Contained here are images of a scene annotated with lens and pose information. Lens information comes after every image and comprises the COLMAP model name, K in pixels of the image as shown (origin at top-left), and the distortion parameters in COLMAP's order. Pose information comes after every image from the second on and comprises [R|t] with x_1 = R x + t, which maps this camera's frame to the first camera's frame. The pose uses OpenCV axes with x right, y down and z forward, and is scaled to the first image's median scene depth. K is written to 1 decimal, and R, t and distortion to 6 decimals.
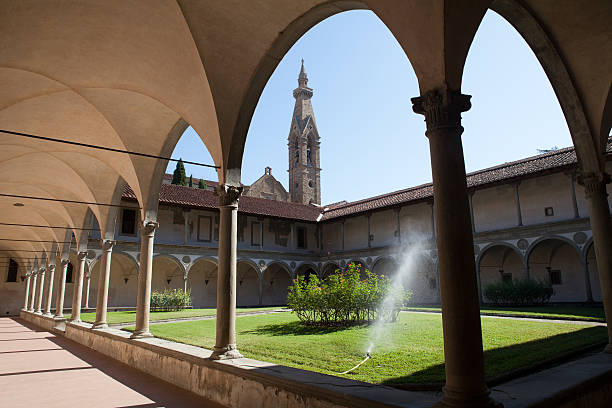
lens RADIAL K [[414.6, 0, 304.9], [0, 414.6, 200.0], [0, 0, 1]] dist [-0.094585, 0.051639]
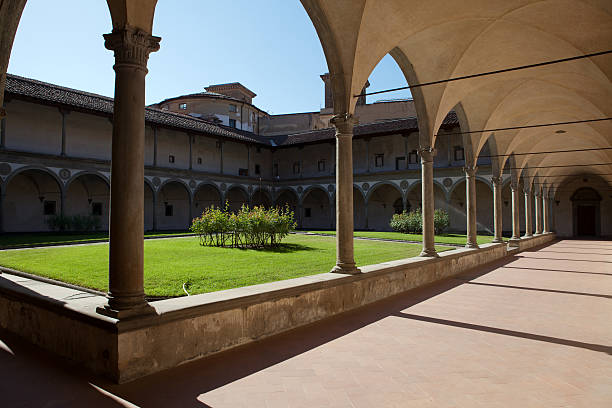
lens RADIAL K [[414.6, 0, 305.7], [0, 414.6, 205.4], [0, 0, 1]] dist [-0.094585, 0.051639]
pose [[-0.264652, 0.048399, 0.963129, -0.775549], [-0.212564, 0.971247, -0.107216, 0.228767], [-0.940625, -0.233101, -0.246754, 0.933718]]
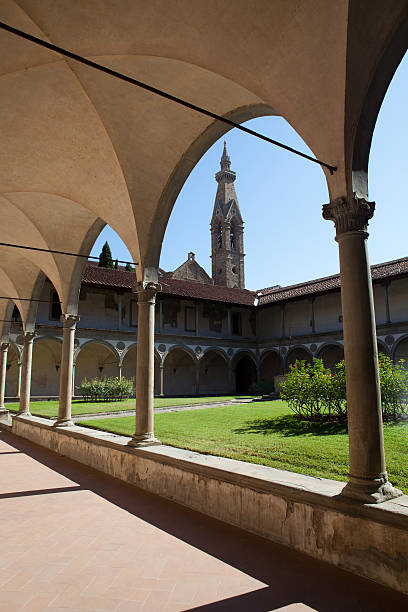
lens RADIAL K [[414.6, 0, 201.2], [0, 414.6, 305.5], [0, 0, 1]] dist [-0.094585, 0.051639]
pose [[0.999059, 0.000137, -0.043366, -0.051776], [0.001590, 0.999206, 0.039801, 0.012771], [0.043337, -0.039832, 0.998266, 0.056405]]
